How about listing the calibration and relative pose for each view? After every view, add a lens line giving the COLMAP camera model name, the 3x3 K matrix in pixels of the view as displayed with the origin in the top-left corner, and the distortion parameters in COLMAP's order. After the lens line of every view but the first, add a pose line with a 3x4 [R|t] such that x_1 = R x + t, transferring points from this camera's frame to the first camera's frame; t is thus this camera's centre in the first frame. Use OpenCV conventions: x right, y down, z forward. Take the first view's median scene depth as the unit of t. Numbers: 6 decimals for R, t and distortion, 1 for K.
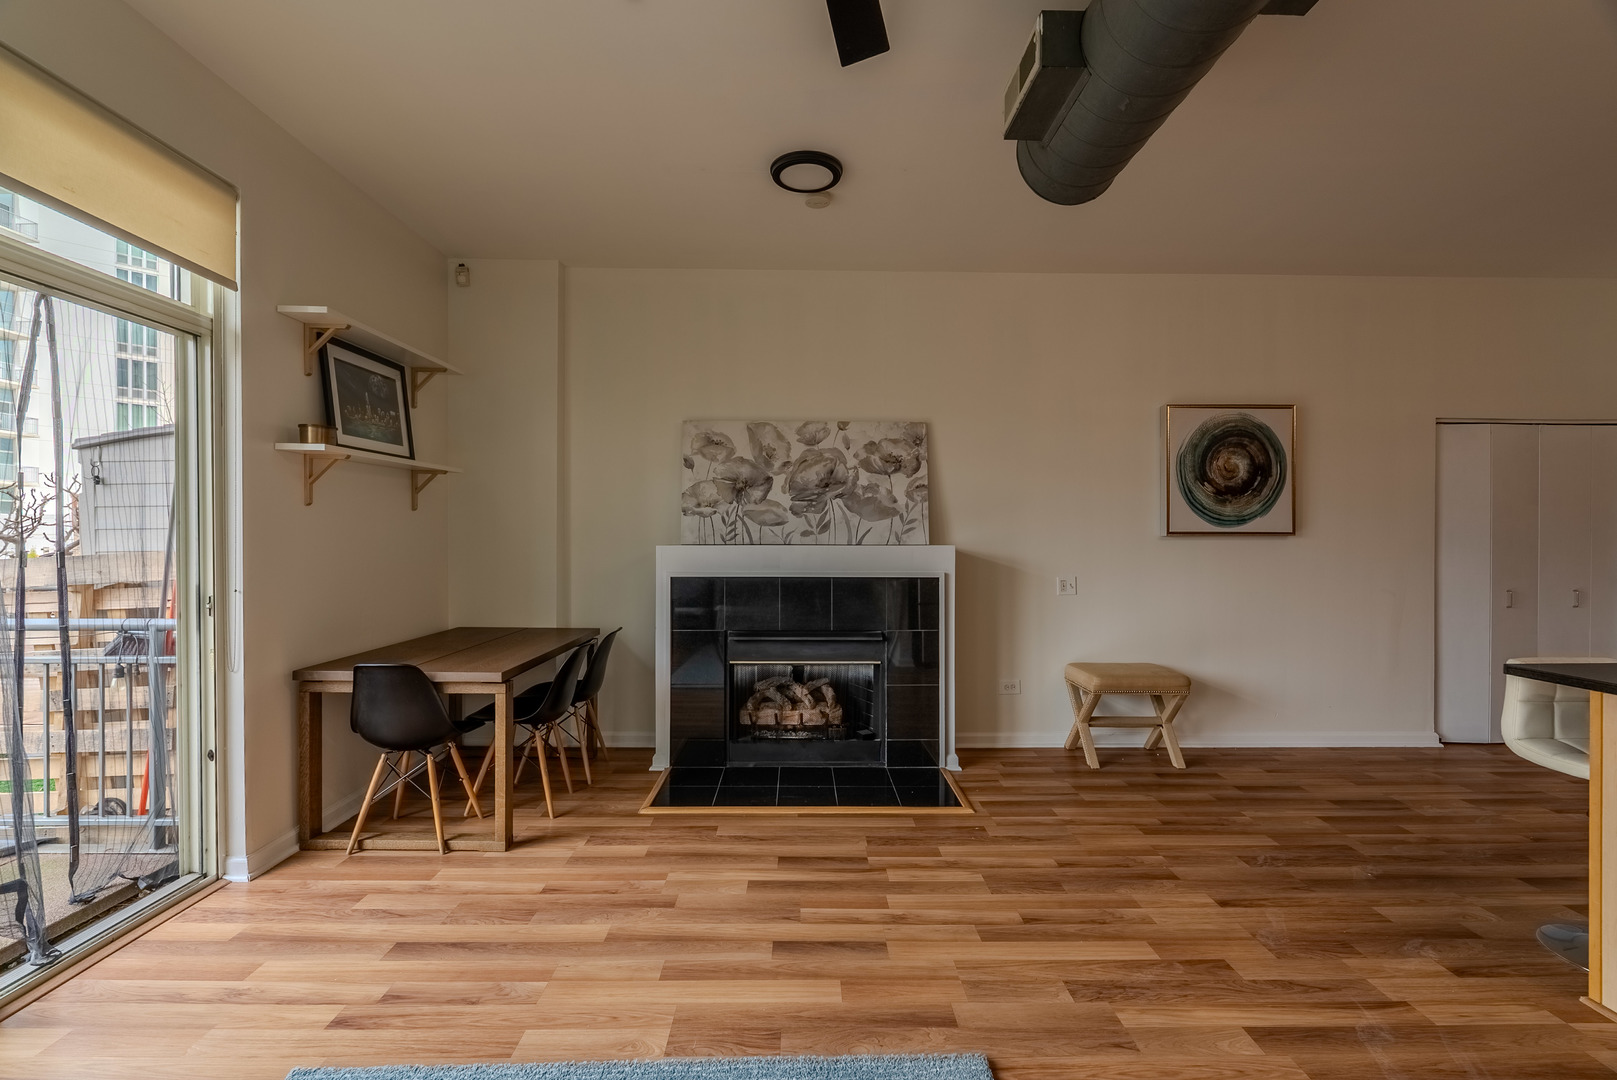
lens RADIAL K [[714.6, 0, 808.1], [0, 714.6, 537.8], [0, 0, 1]] dist [-0.005295, 0.000211]
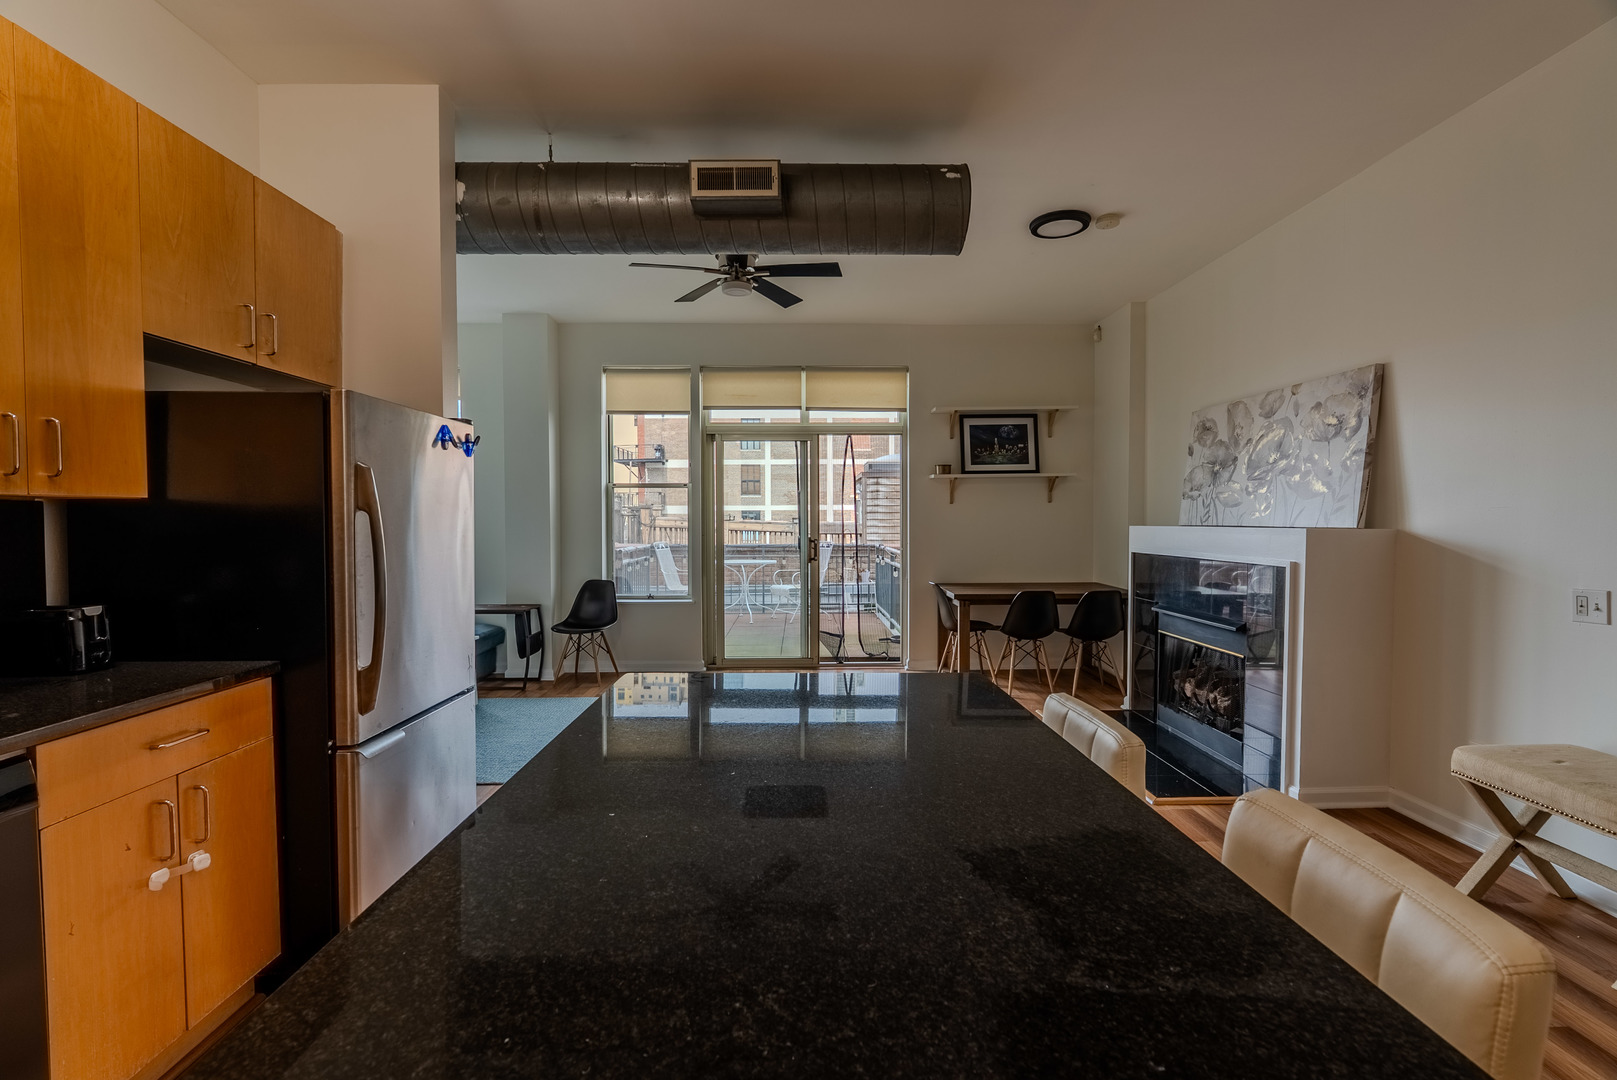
lens RADIAL K [[721.4, 0, 805.9], [0, 721.4, 539.3], [0, 0, 1]] dist [-0.002171, 0.000335]
pose [[0.002524, 0.024388, -0.999699, 1.008262], [0.000507, 0.999702, 0.024389, 0.002829], [0.999997, -0.000569, 0.002511, 0.444984]]
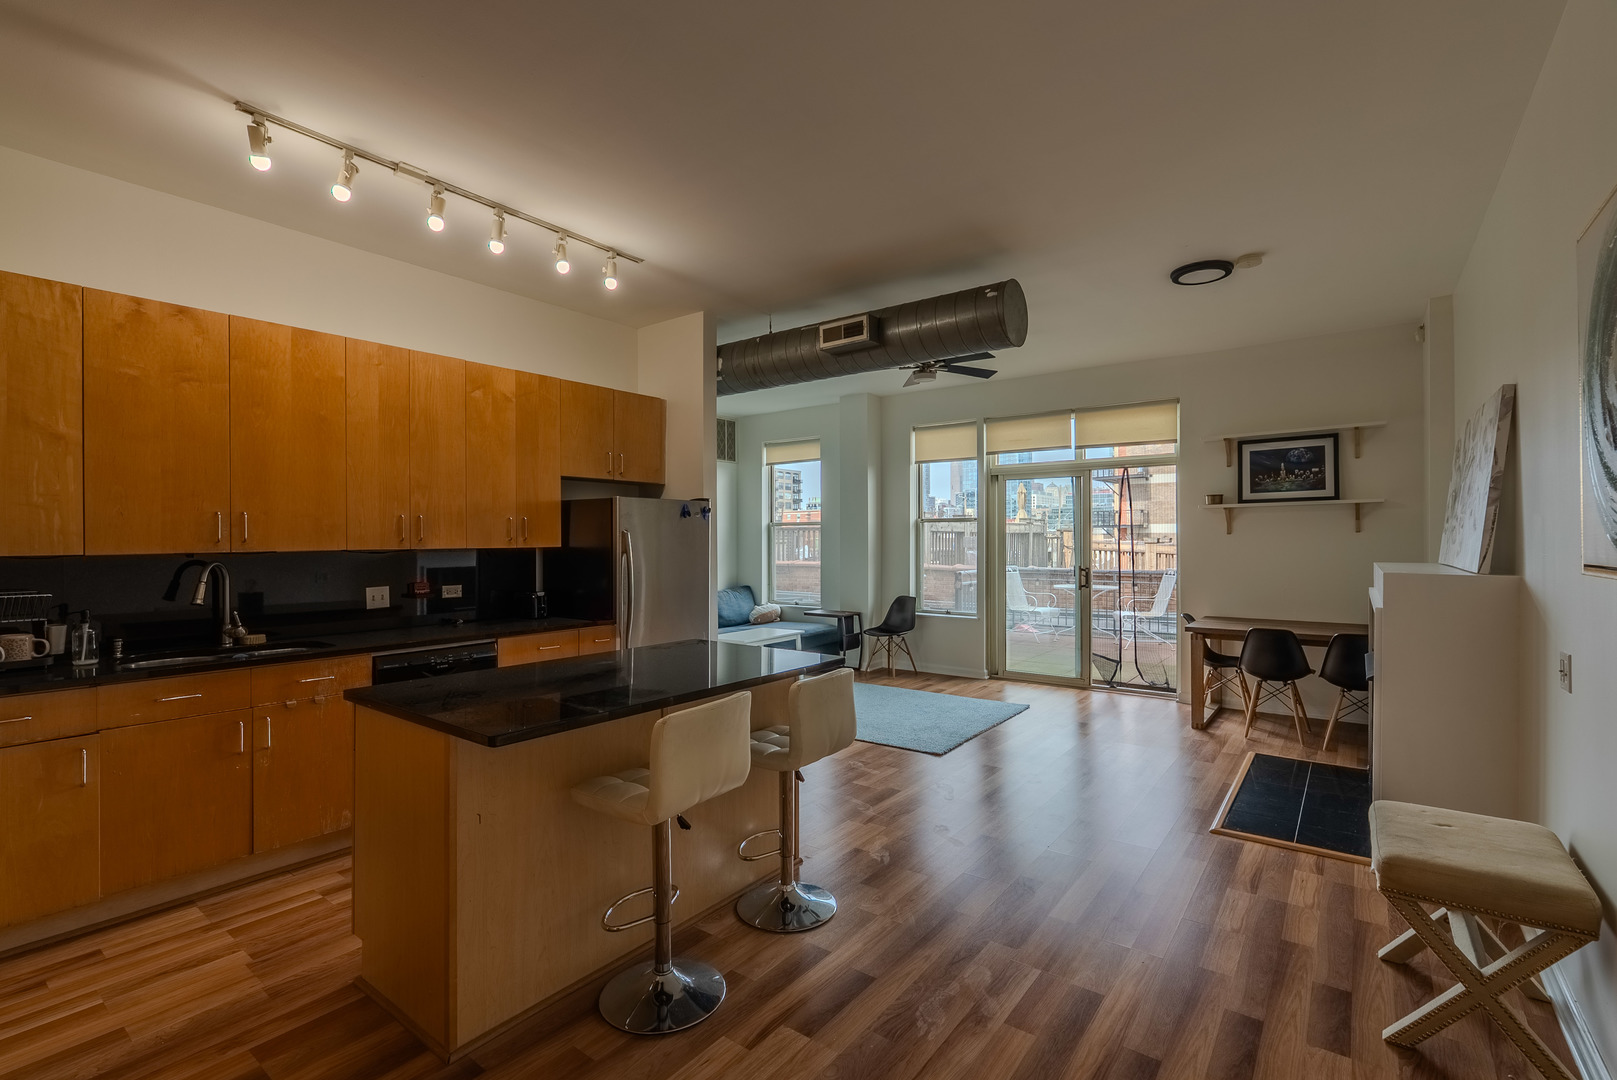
lens RADIAL K [[730.5, 0, 804.1], [0, 730.5, 539.9], [0, 0, 1]] dist [-0.003653, 0.000679]
pose [[-0.618956, -0.000097, -0.785426, 1.180967], [-0.000030, 1.000000, -0.000100, -0.023682], [0.785426, -0.000039, -0.618956, 1.002309]]
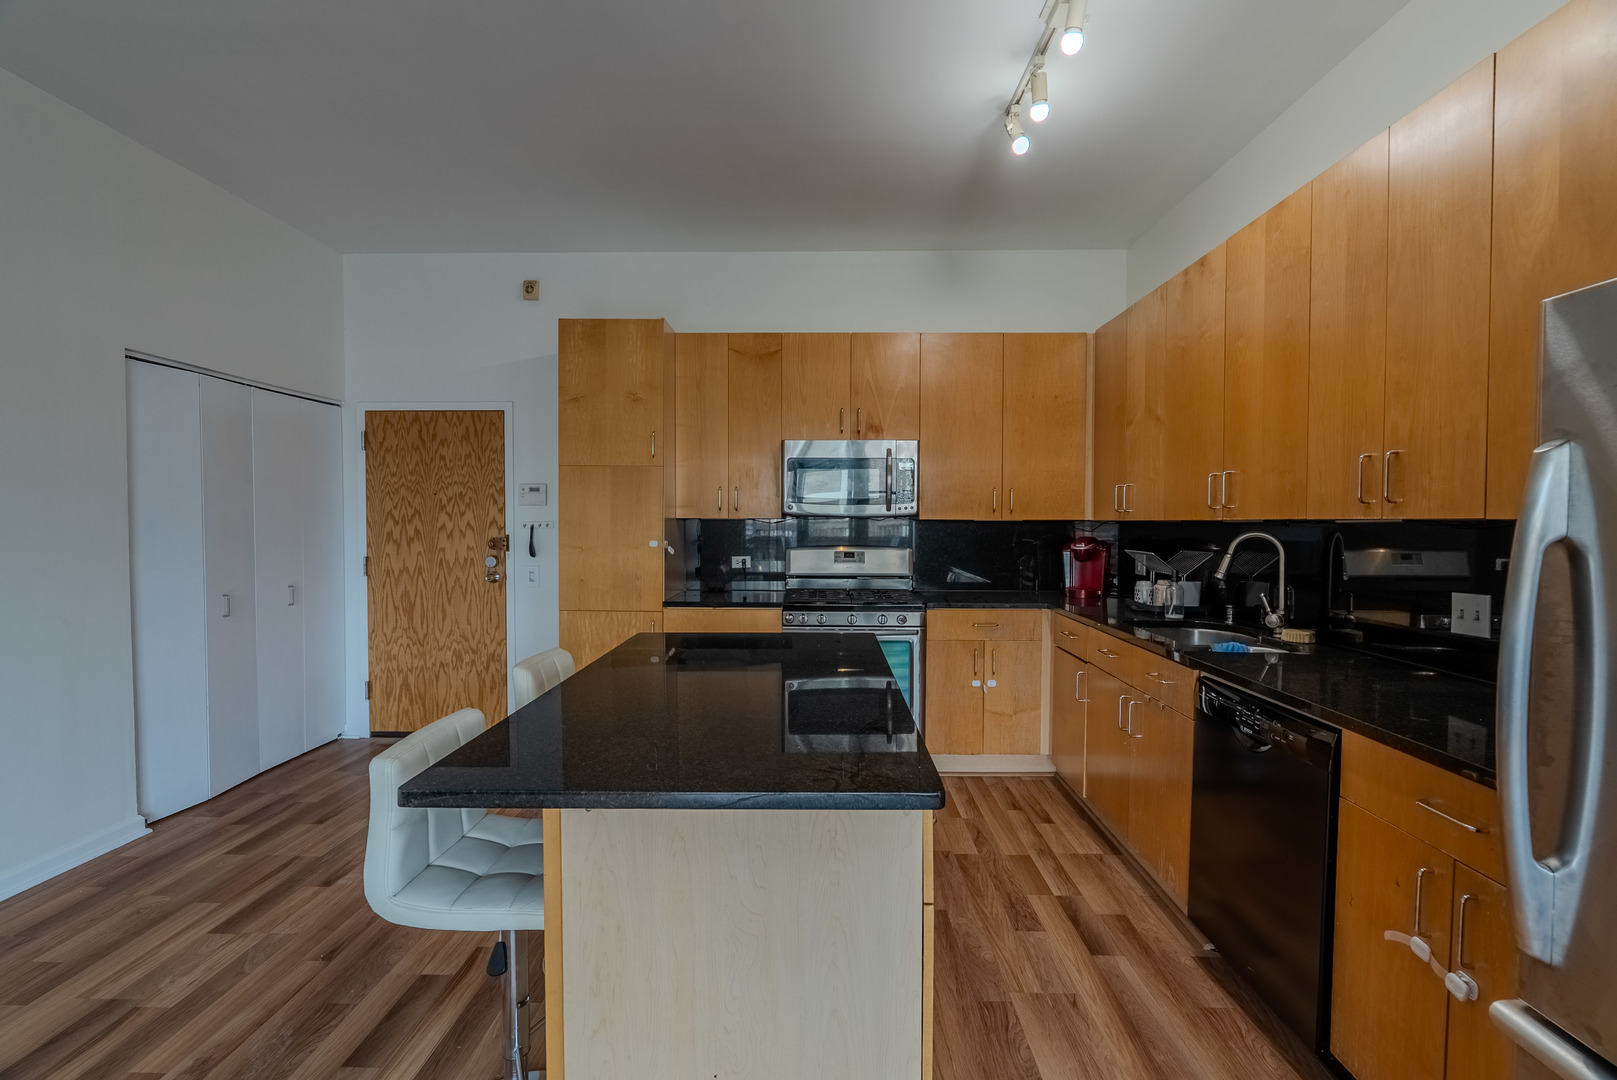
lens RADIAL K [[714.6, 0, 808.1], [0, 714.6, 537.8], [0, 0, 1]] dist [-0.005295, 0.000211]
pose [[0.032381, -0.031687, 0.998973, 0.259429], [-0.000433, 0.999497, 0.031718, -0.014319], [-0.999476, -0.001459, 0.032351, 0.379086]]
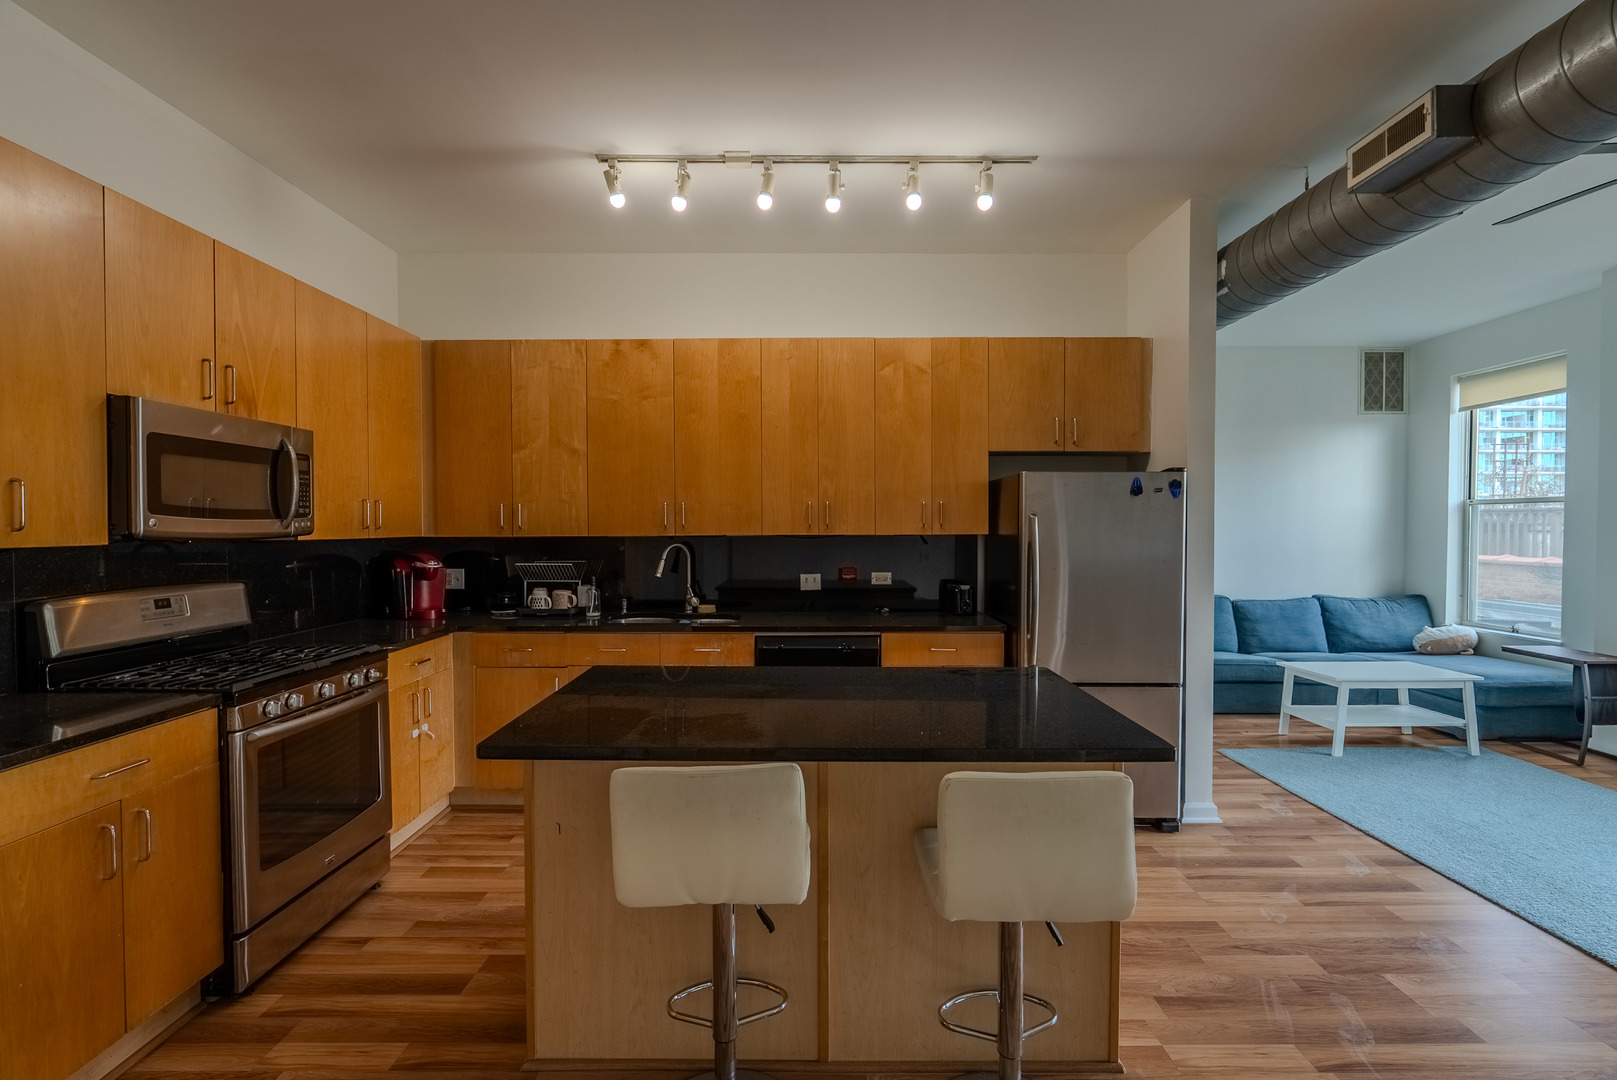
lens RADIAL K [[716.5, 0, 808.9], [0, 716.5, 539.8], [0, 0, 1]] dist [-0.006688, 0.001346]
pose [[-0.999843, -0.003098, 0.017419, 0.746969], [-0.002710, 0.999749, 0.022236, -0.026142], [-0.017483, 0.022185, -0.999601, 0.963065]]
